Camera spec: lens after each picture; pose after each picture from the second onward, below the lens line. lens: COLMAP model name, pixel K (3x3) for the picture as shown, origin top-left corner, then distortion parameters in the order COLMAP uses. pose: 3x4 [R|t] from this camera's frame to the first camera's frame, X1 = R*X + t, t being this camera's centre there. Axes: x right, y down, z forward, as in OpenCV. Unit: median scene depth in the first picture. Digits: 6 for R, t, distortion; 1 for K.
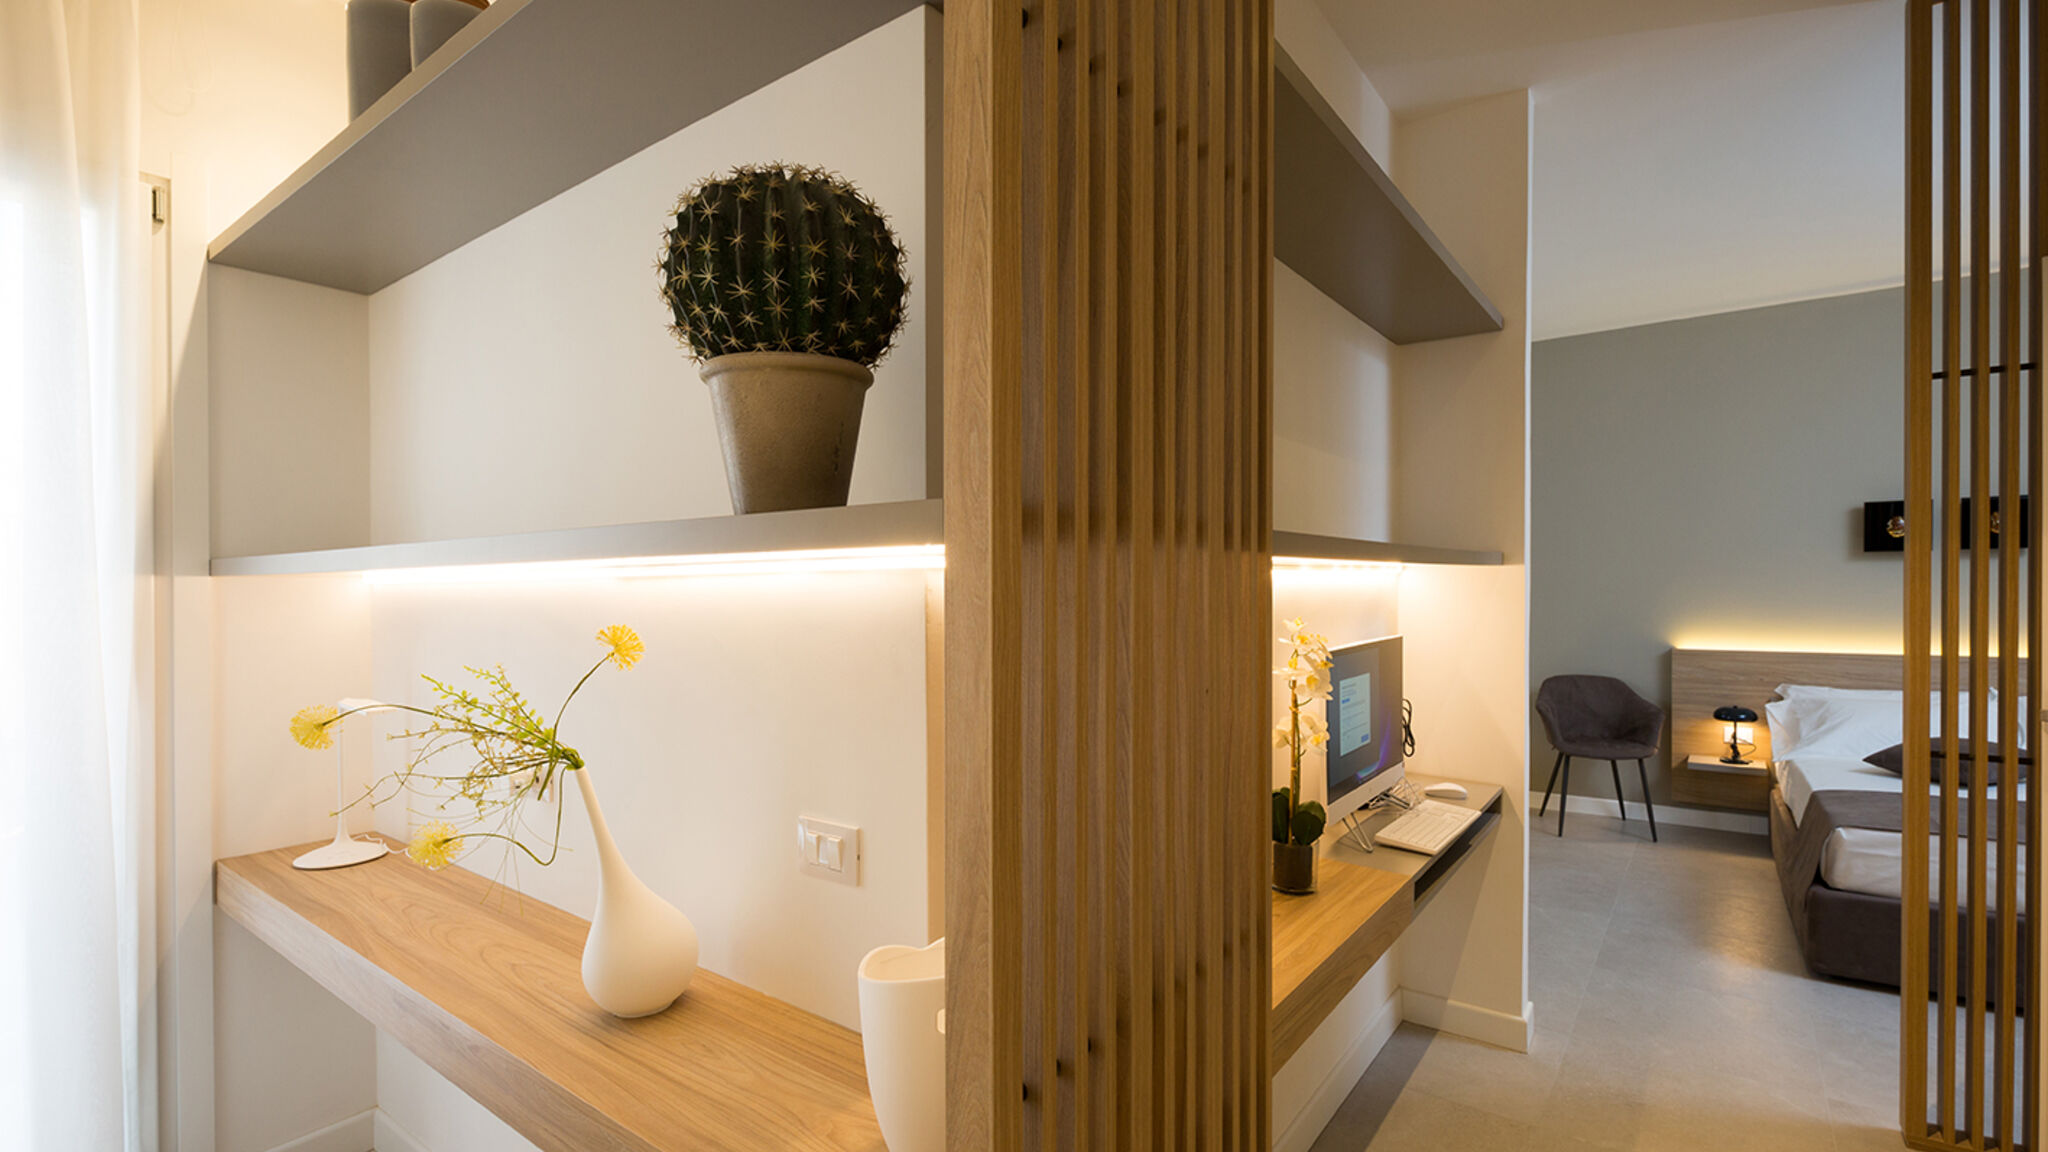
lens RADIAL K [[916.4, 0, 1021.5], [0, 916.4, 584.7], [0, 0, 1]] dist [-0.000609, -0.000122]
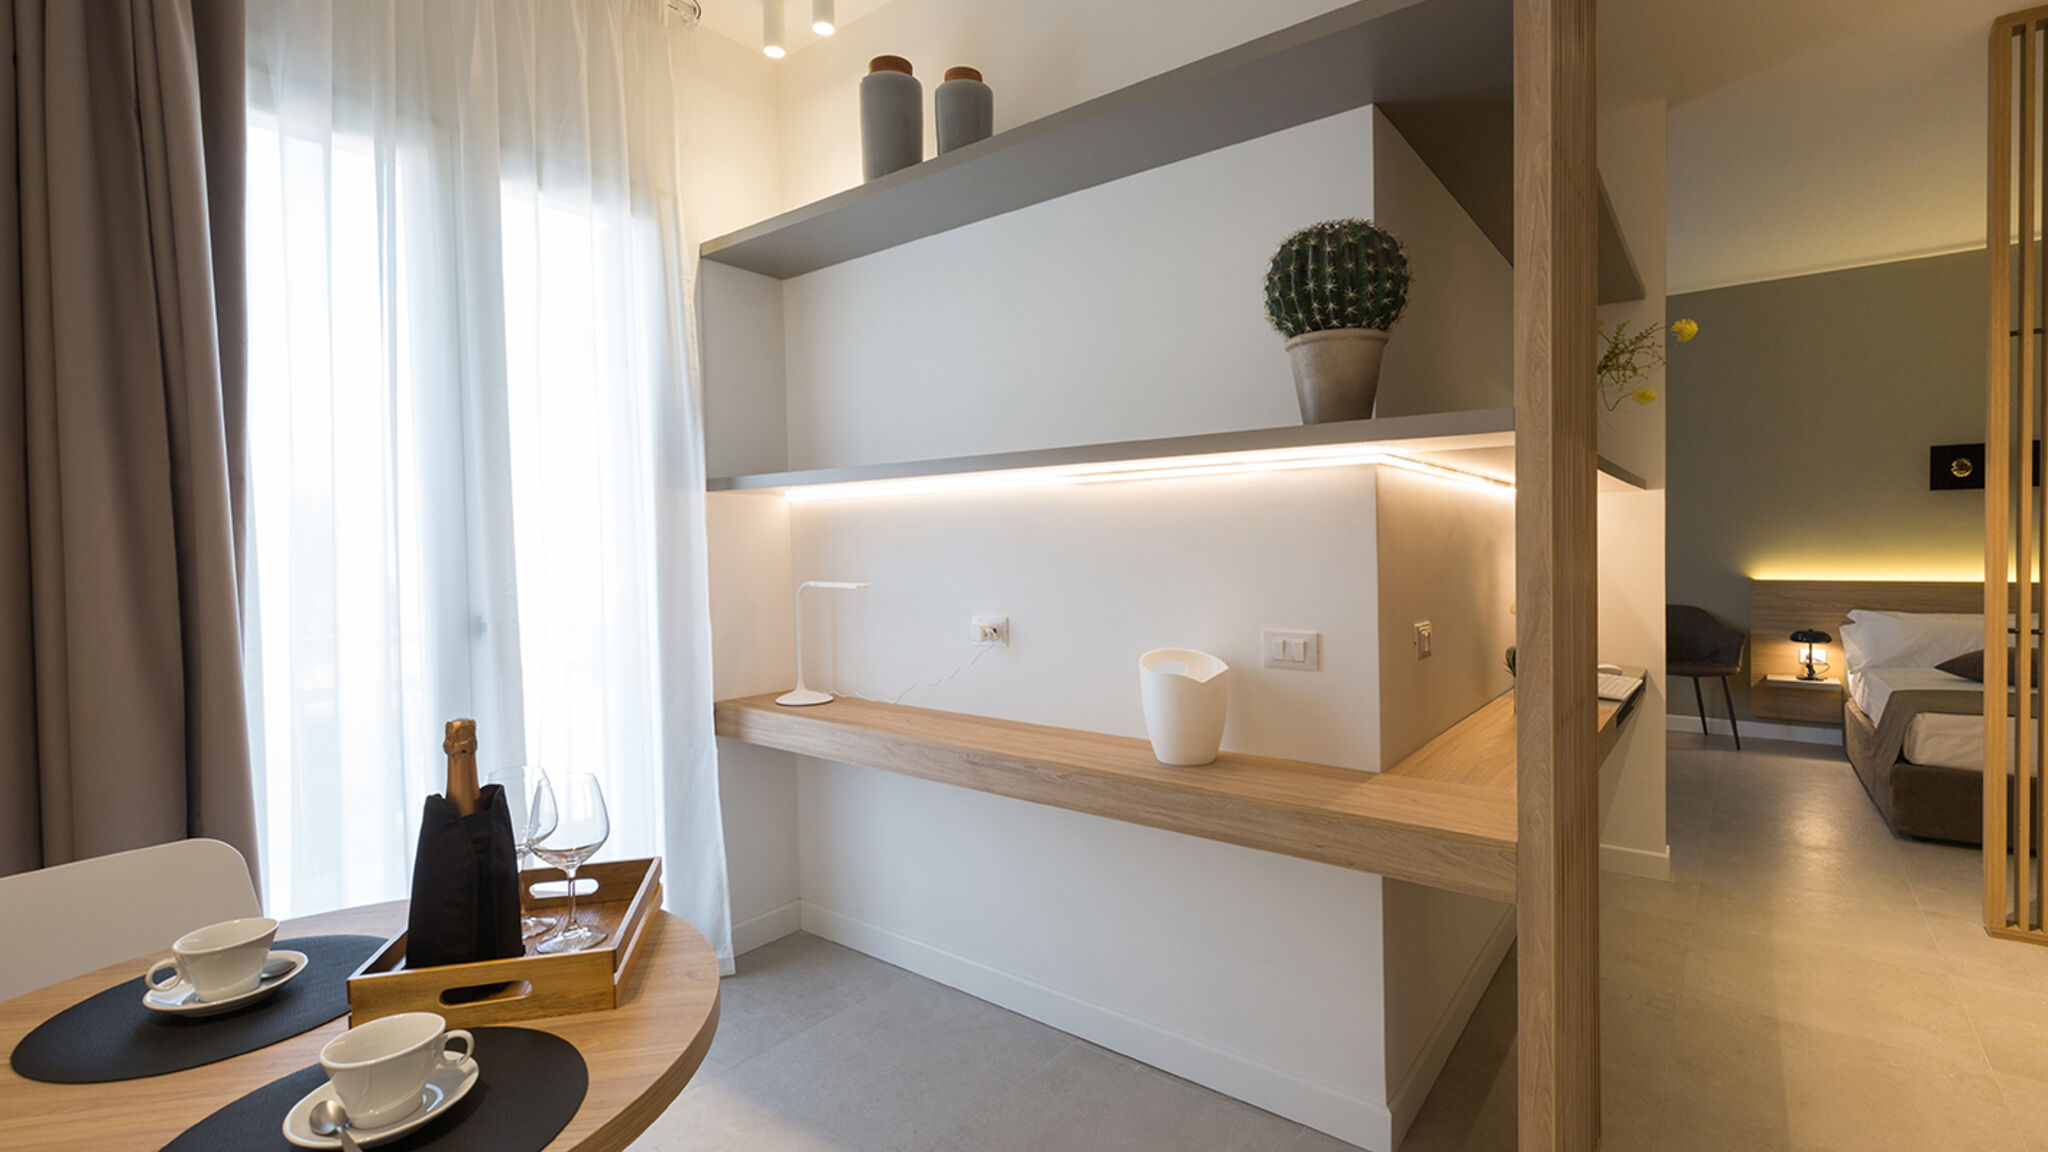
lens RADIAL K [[920.5, 0, 1023.4], [0, 920.5, 553.5], [0, 0, 1]] dist [0.007776, -0.000028]
pose [[0.999881, -0.003047, -0.015151, -0.253366], [0.003142, 0.999976, 0.006216, 0.046351], [0.015132, -0.006263, 0.999866, -0.220902]]
